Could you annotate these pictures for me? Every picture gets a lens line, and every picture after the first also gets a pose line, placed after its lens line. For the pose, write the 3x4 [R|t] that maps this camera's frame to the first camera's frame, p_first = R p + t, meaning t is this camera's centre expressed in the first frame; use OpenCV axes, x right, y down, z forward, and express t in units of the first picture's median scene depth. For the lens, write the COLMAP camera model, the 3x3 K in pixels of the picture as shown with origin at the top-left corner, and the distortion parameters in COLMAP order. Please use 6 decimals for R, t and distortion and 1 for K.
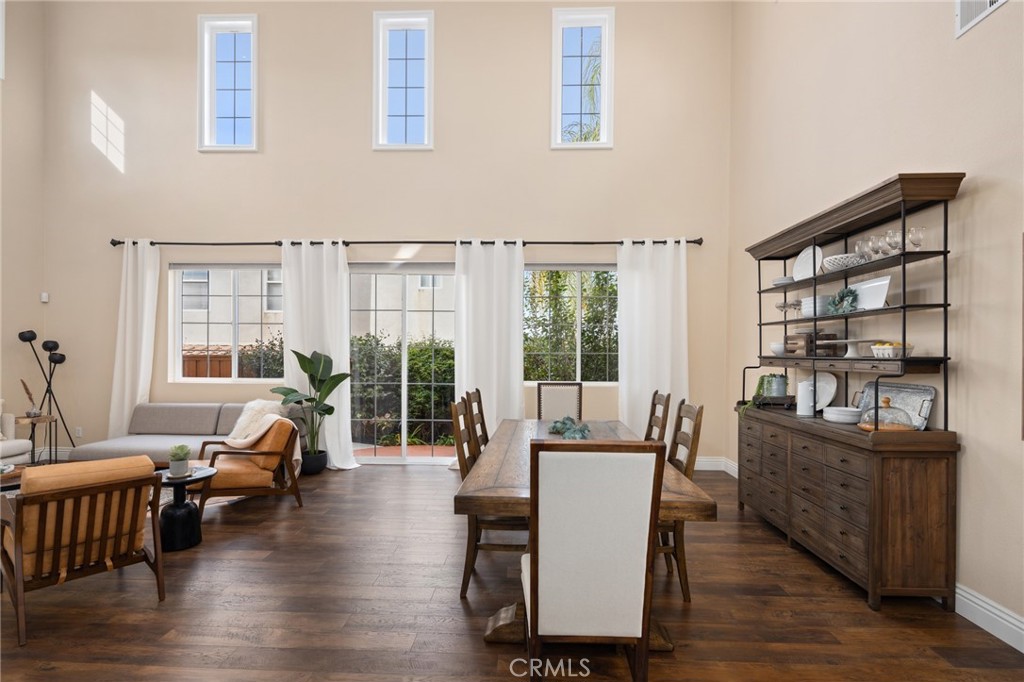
lens RADIAL K [[489.4, 0, 512.9], [0, 489.4, 358.5], [0, 0, 1]] dist [0.000079, -0.000204]
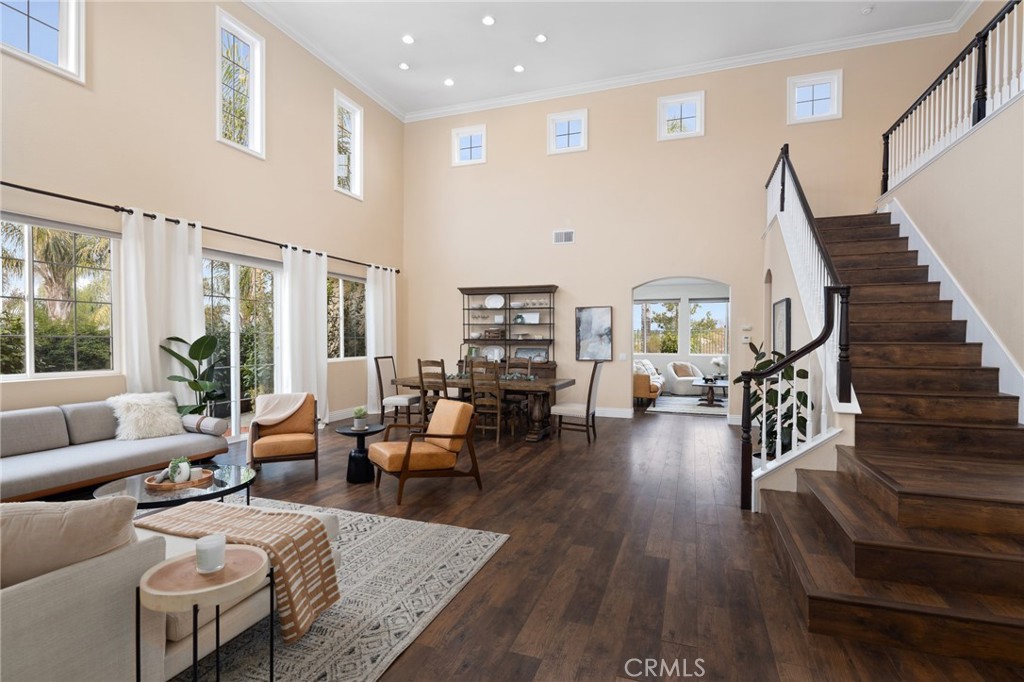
lens RADIAL K [[493.0, 0, 512.0], [0, 493.0, 341.0], [0, 0, 1]] dist [0.001523, -0.000283]
pose [[0.309517, -0.012767, 0.950808, -1.105231], [-0.000021, 0.999910, 0.013433, -0.019708], [-0.950894, -0.004177, 0.309489, 0.094391]]
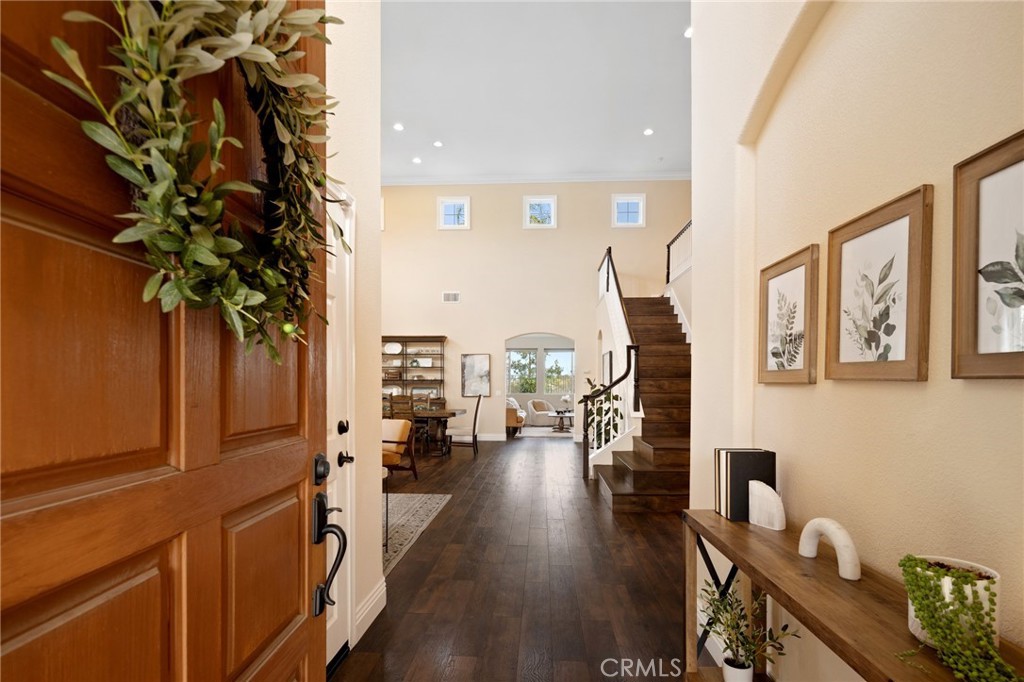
lens RADIAL K [[501.1, 0, 513.5], [0, 501.1, 383.6], [0, 0, 1]] dist [-0.000388, -0.000098]
pose [[0.016999, -0.004294, 0.999846, -1.531546], [-0.001420, 0.999990, 0.004319, 0.001655], [-0.999854, -0.001493, 0.016993, 0.144875]]
